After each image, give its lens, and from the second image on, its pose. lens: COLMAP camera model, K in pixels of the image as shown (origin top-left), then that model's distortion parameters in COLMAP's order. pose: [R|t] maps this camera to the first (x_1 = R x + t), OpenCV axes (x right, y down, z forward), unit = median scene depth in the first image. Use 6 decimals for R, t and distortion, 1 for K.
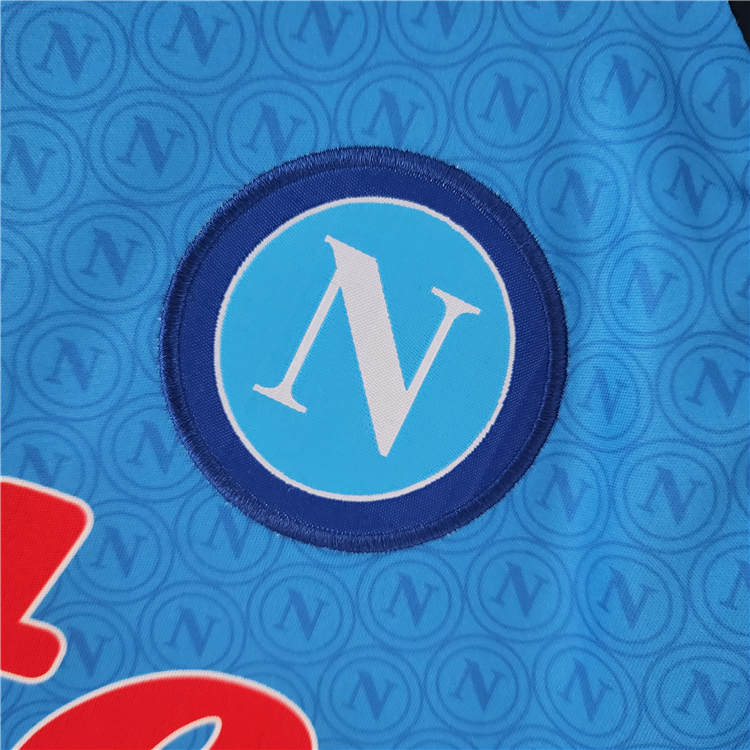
lens RADIAL K [[703.2, 0, 375.0], [0, 703.2, 375.0], [0, 0, 1]] dist [-0.037340, -0.001428]
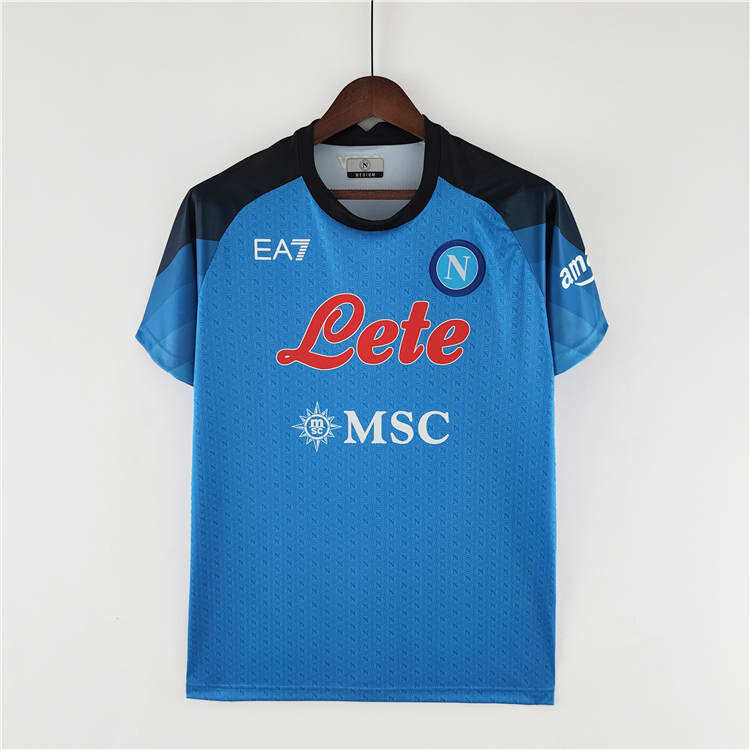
lens RADIAL K [[674.8, 0, 375.0], [0, 674.8, 375.0], [0, 0, 1]] dist [0.151244, -0.304246]
pose [[0.933786, -0.331527, -0.134662, -0.231669], [0.339022, 0.940070, 0.036499, 0.468413], [0.114491, -0.079735, 0.990219, -6.213815]]
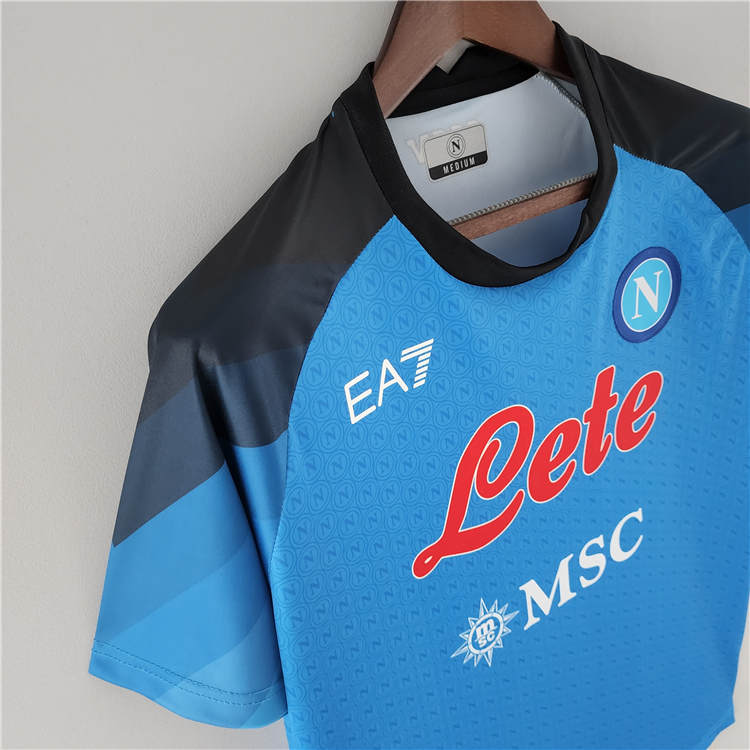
lens RADIAL K [[674.8, 0, 375.0], [0, 674.8, 375.0], [0, 0, 1]] dist [0.151244, -0.304246]
pose [[0.750586, -0.633170, 0.188986, -2.315368], [0.506639, 0.735068, 0.450547, -2.360160], [-0.424190, -0.242427, 0.872520, -1.999718]]
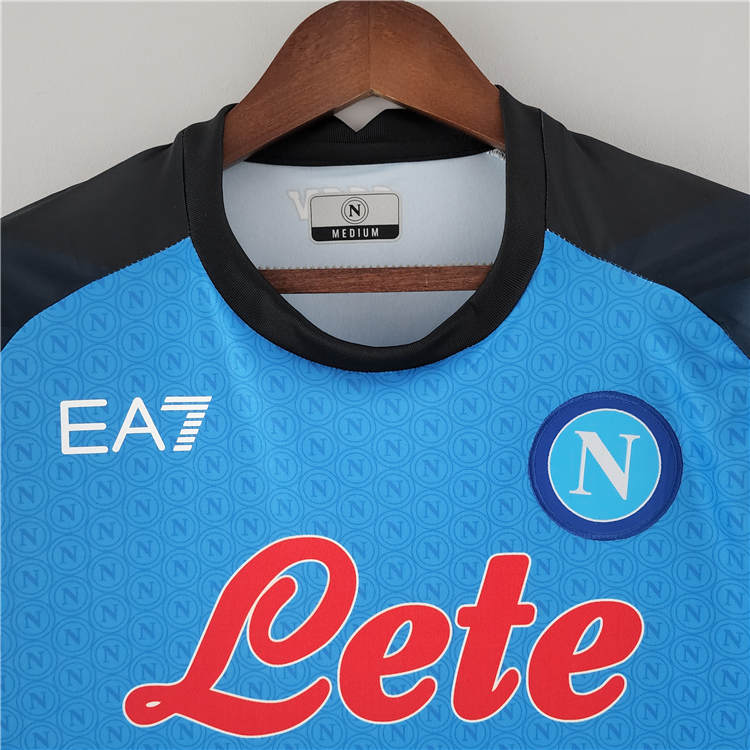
lens RADIAL K [[668.6, 0, 375.0], [0, 668.6, 375.0], [0, 0, 1]] dist [0.027490, -0.018352]
pose [[0.926260, -0.361699, -0.105909, -0.436872], [0.355946, 0.931910, -0.069612, -0.498234], [0.123876, 0.026781, 0.991936, -1.705625]]
